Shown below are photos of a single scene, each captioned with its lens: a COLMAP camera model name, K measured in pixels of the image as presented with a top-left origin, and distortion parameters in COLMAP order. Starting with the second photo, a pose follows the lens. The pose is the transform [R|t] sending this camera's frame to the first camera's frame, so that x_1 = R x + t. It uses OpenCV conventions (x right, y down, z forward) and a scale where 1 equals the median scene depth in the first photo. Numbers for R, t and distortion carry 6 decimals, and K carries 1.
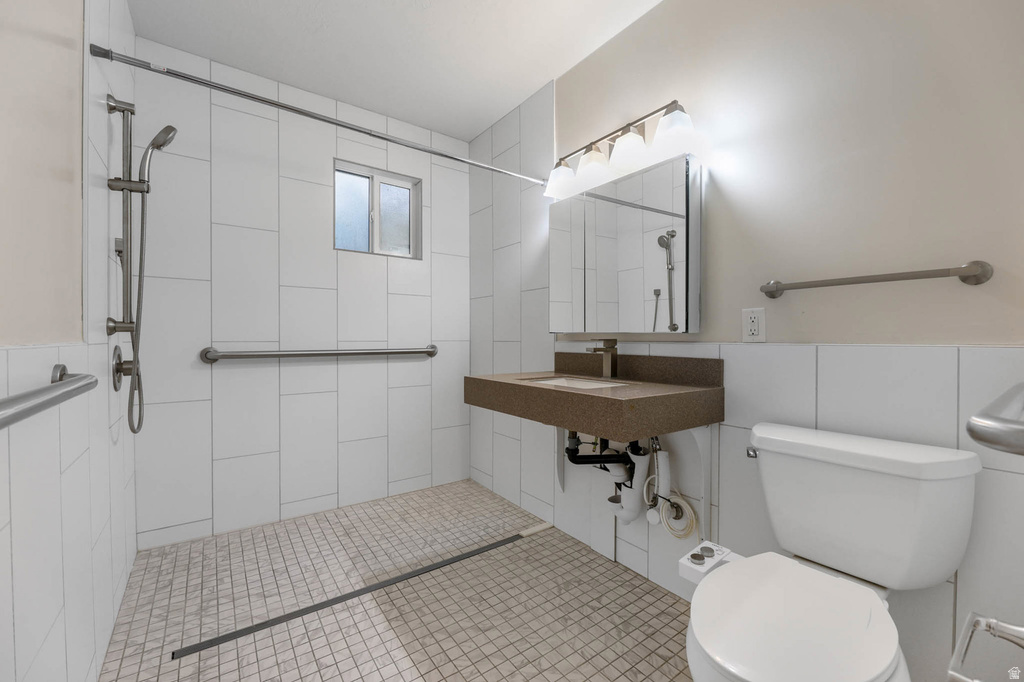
lens RADIAL K [[422.8, 0, 490.6], [0, 422.8, 340.7], [0, 0, 1]] dist [-0.002530, -0.000807]
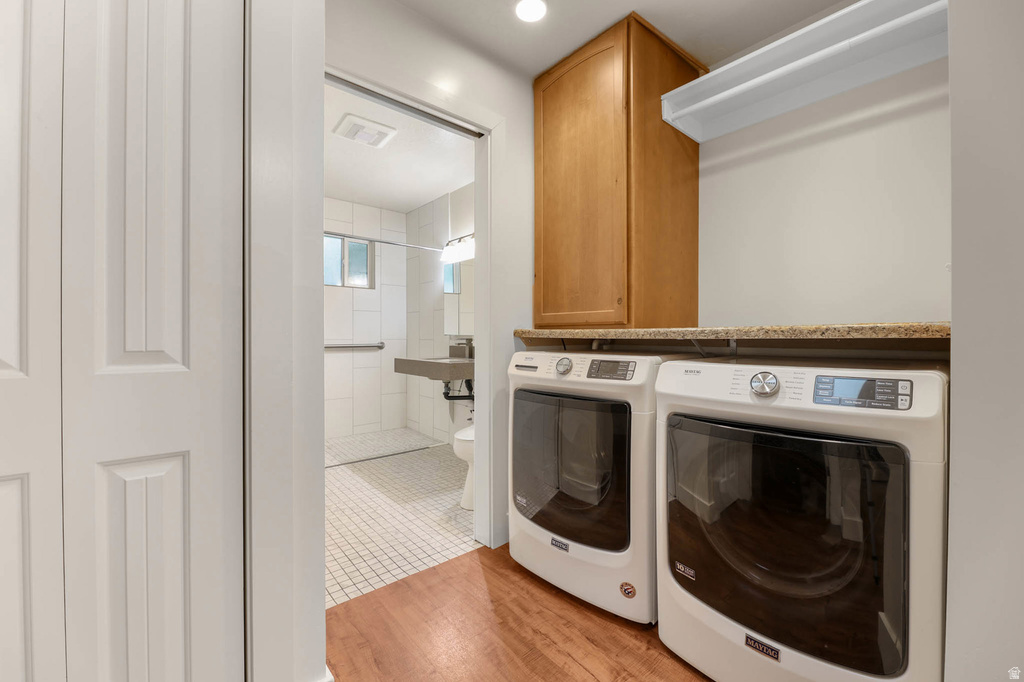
lens RADIAL K [[422.8, 0, 504.2], [0, 422.8, 339.9], [0, 0, 1]] dist [-0.002530, -0.000807]
pose [[0.994667, 0.000836, 0.103140, 0.218167], [-0.001113, 0.999996, 0.002634, -0.003206], [-0.103137, -0.002735, 0.994663, -0.881939]]
